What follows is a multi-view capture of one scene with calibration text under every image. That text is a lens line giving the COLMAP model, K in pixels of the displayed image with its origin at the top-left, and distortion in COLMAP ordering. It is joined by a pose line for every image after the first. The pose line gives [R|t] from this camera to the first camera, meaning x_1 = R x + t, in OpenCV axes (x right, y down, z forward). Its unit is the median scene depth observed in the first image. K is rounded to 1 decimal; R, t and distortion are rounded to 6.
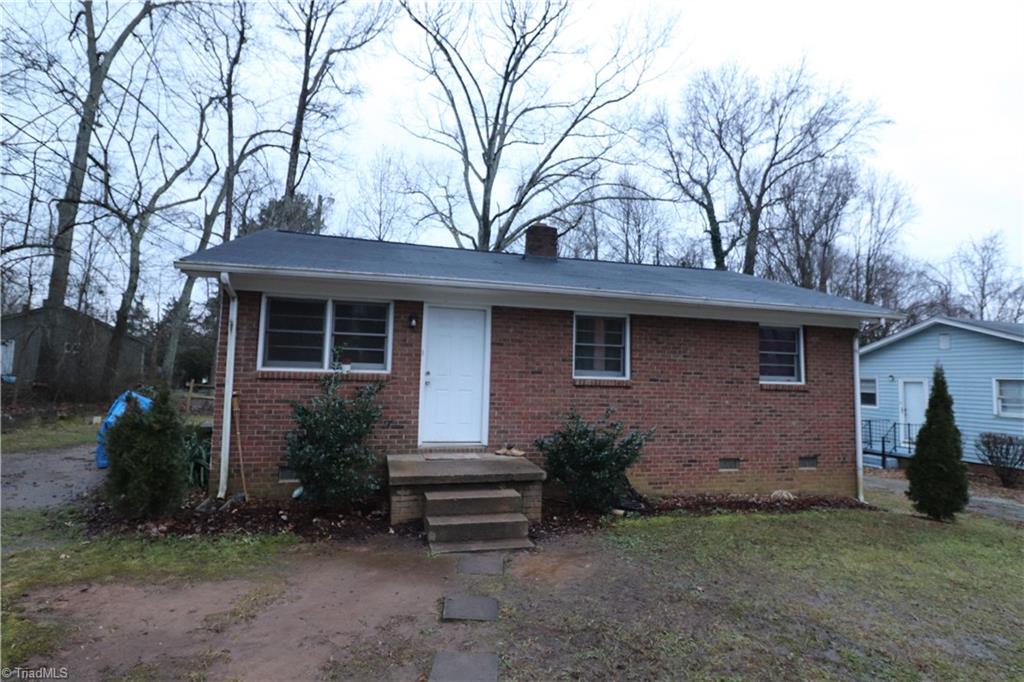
lens RADIAL K [[516.8, 0, 515.4], [0, 516.8, 339.5], [0, 0, 1]] dist [-0.008217, -0.000894]
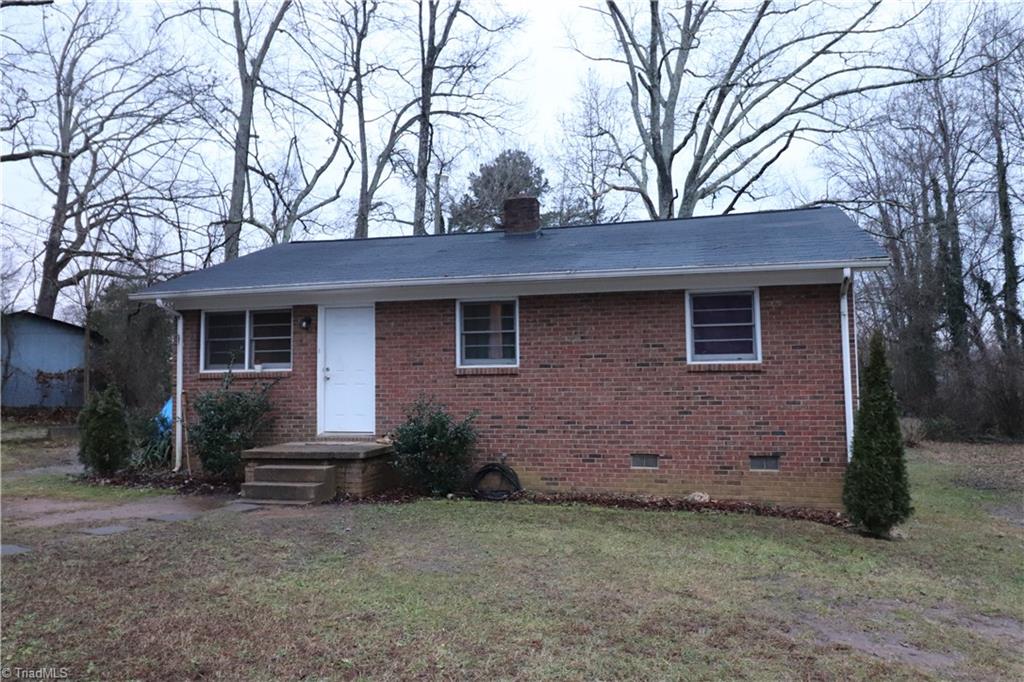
lens RADIAL K [[799.3, 0, 512.0], [0, 799.3, 341.0], [0, 0, 1]] dist [0.002015, 0.004646]
pose [[0.868611, -0.064479, -0.491281, 0.924725], [0.068663, 0.997594, -0.009531, 0.044594], [0.490714, -0.025454, 0.870949, -0.257057]]
